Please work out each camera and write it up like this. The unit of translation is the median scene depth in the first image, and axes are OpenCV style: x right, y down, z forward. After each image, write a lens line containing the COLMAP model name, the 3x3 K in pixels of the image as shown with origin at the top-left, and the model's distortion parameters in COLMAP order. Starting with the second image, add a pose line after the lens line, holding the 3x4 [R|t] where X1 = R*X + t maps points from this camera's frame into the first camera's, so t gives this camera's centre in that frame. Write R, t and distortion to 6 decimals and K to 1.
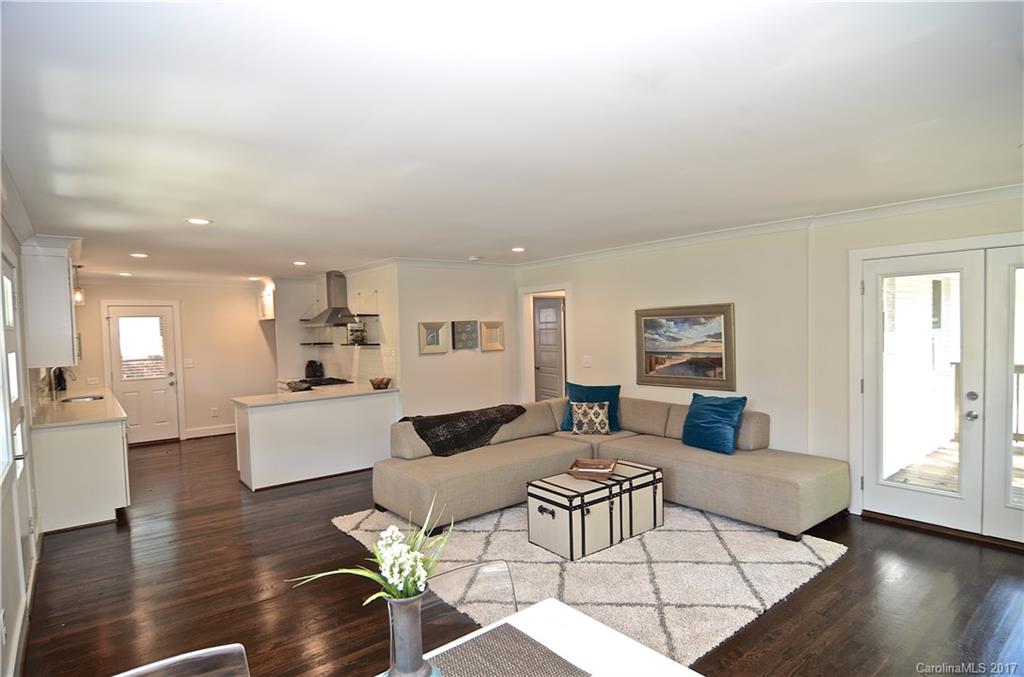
lens RADIAL K [[545.6, 0, 508.9], [0, 545.6, 340.8], [0, 0, 1]] dist [-0.007097, -0.009901]
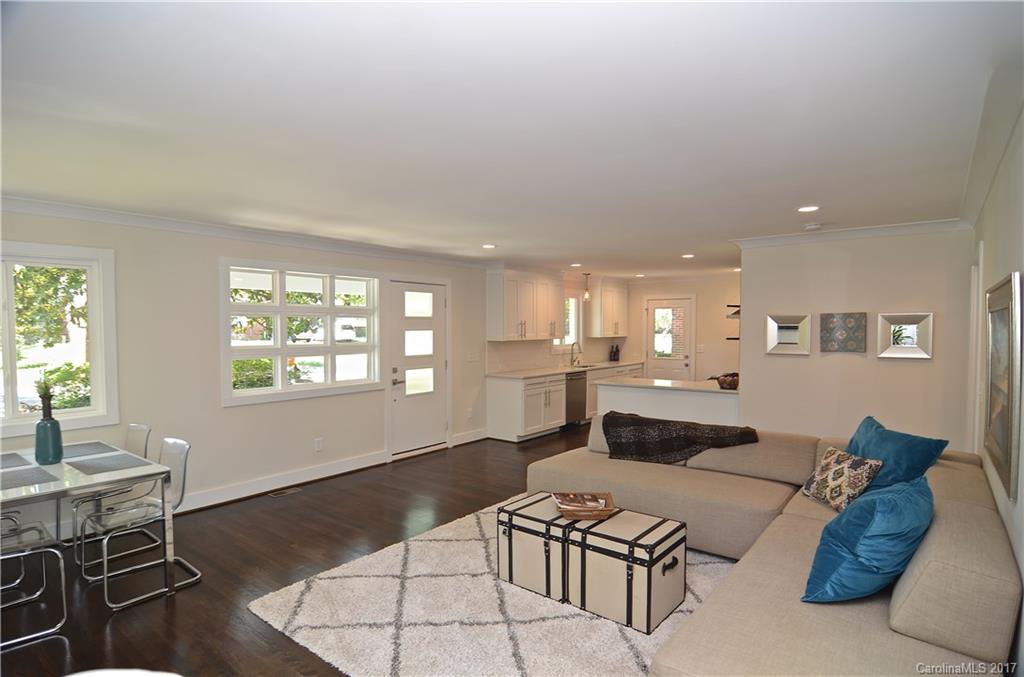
lens RADIAL K [[545.6, 0, 507.6], [0, 545.6, 344.8], [0, 0, 1]] dist [-0.007097, -0.009901]
pose [[0.227574, 0.060013, -0.971910, 0.691851], [-0.028615, 0.998080, 0.054928, -0.028983], [0.973340, 0.015311, 0.228854, 0.554430]]
